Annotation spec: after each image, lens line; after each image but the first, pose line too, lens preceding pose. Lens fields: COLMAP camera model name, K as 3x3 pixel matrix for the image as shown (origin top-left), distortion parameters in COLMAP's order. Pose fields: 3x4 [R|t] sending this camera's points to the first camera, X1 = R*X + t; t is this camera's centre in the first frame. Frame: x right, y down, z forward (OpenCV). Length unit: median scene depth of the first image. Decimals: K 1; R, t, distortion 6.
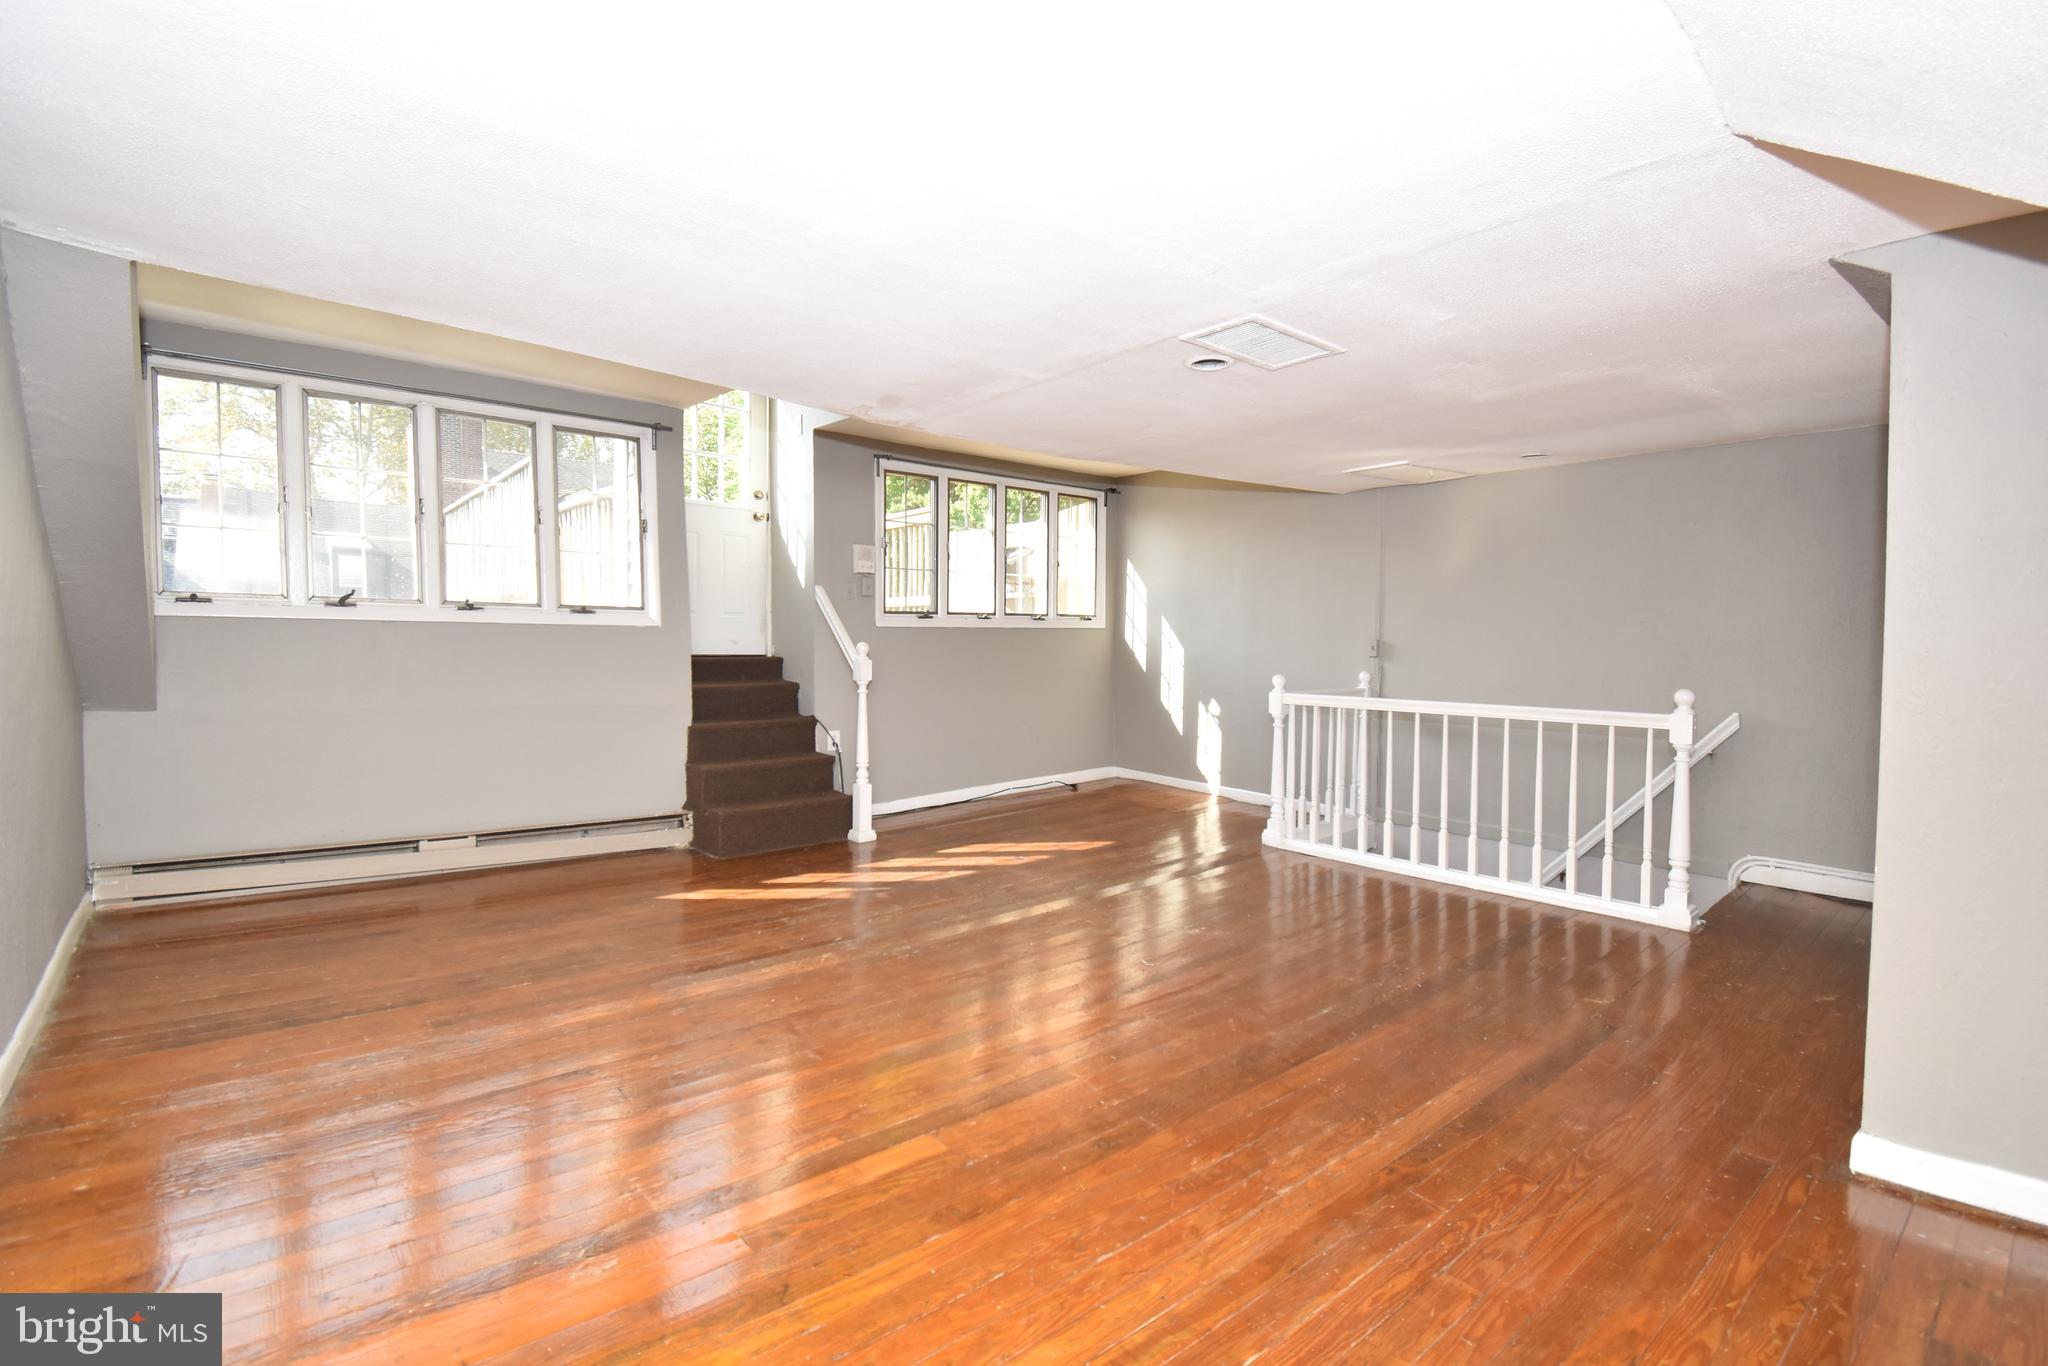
lens RADIAL K [[915.8, 0, 1045.0], [0, 915.8, 678.1], [0, 0, 1]] dist [0.005297, -0.015261]
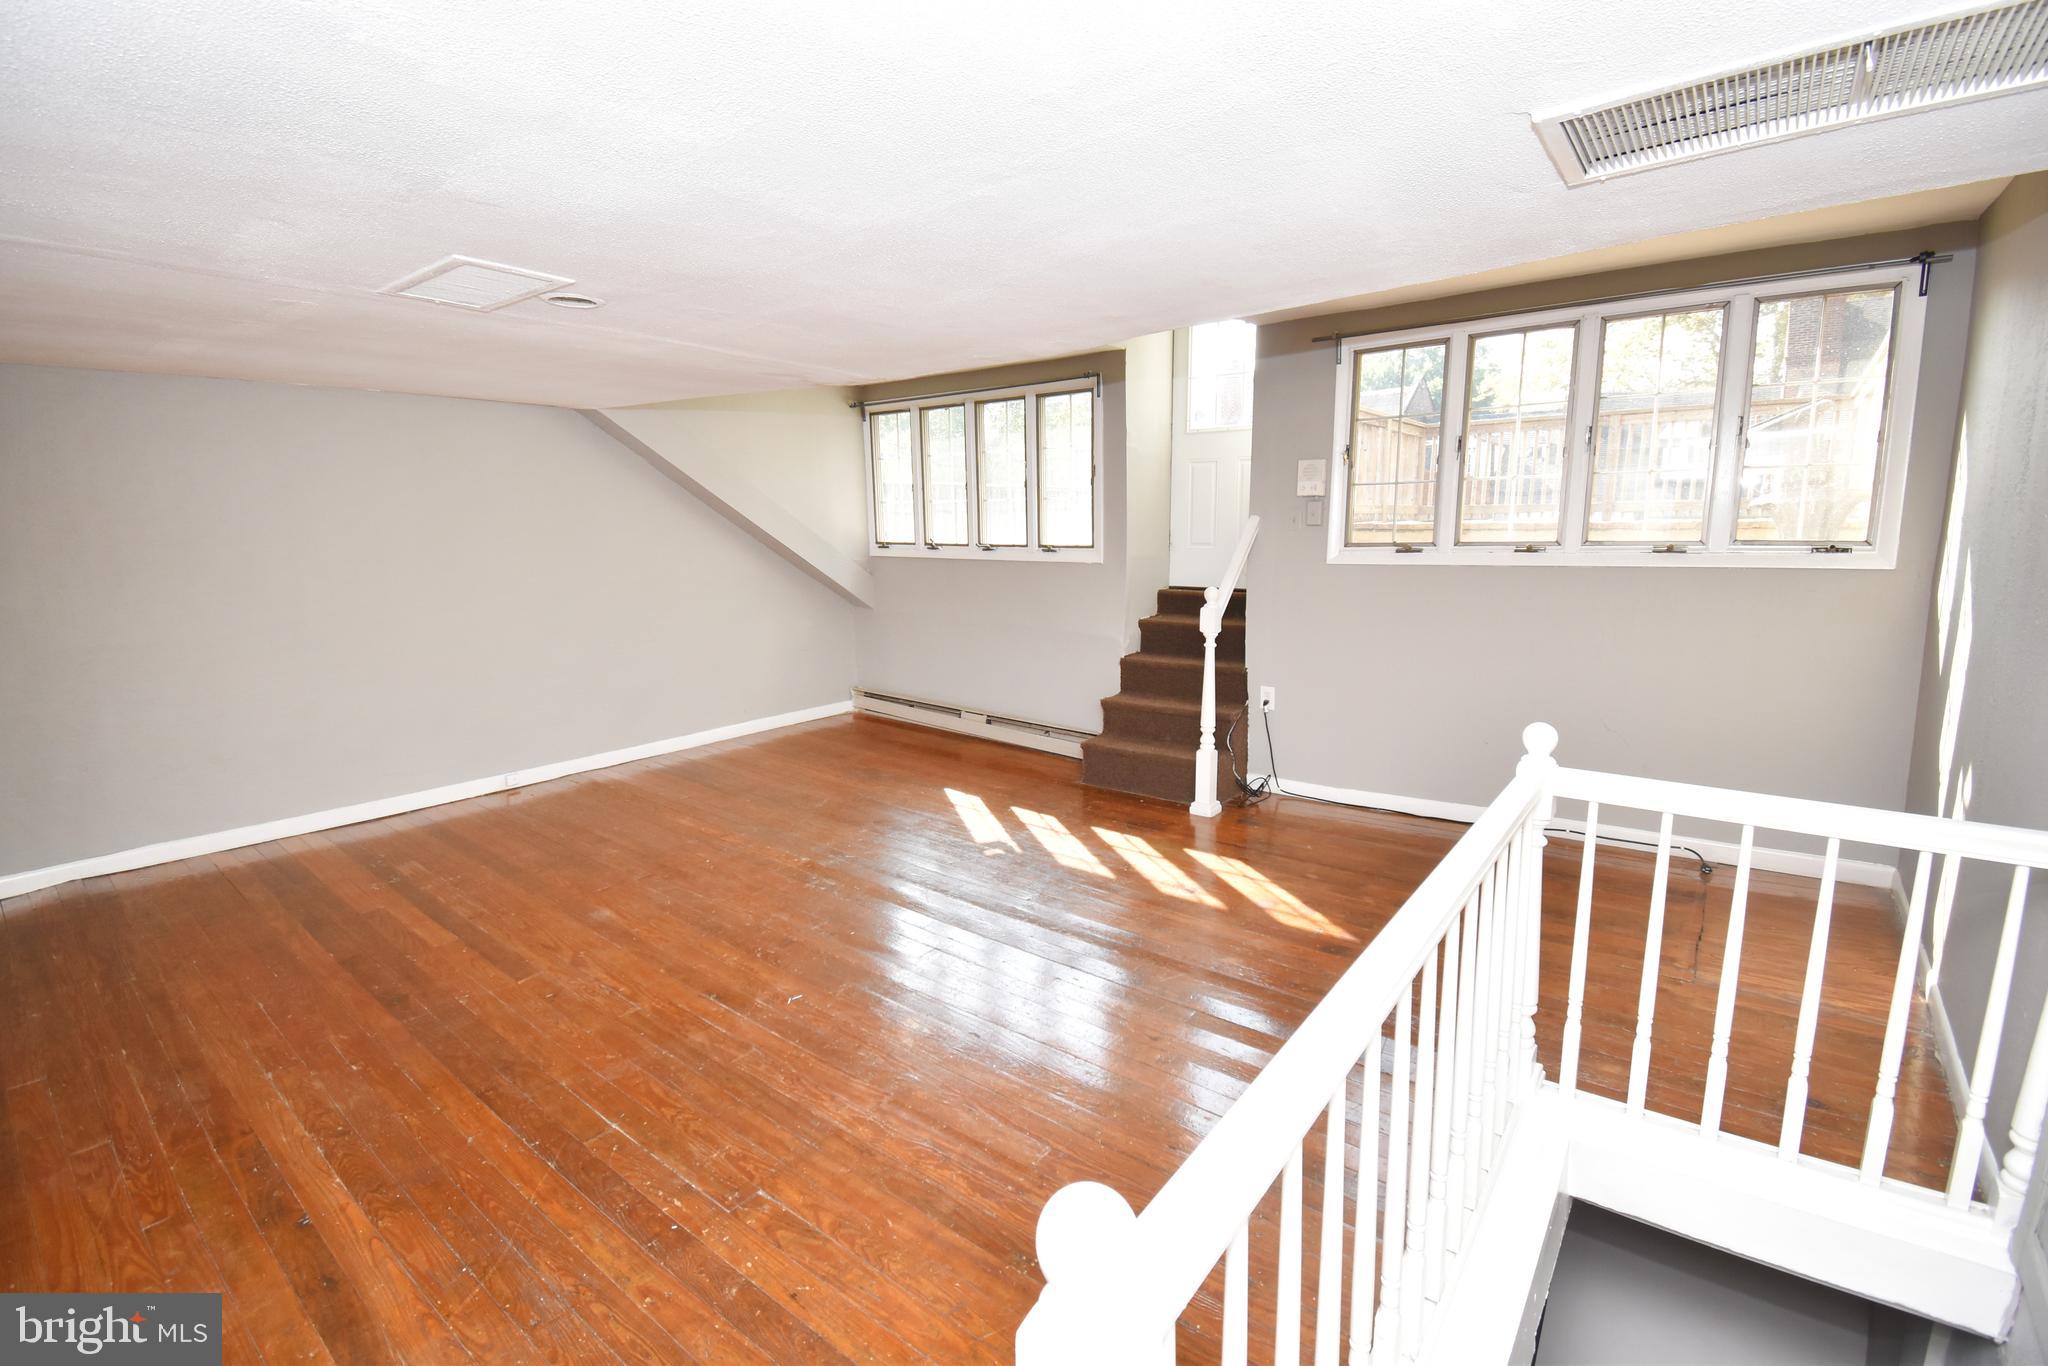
lens RADIAL K [[915.8, 0, 1023.5], [0, 915.8, 667.3], [0, 0, 1]] dist [0.005297, -0.015261]
pose [[0.188362, 0.144270, -0.971445, 0.680976], [-0.028225, 0.989538, 0.141485, -0.091150], [0.981694, 0.000769, 0.190463, 0.756323]]
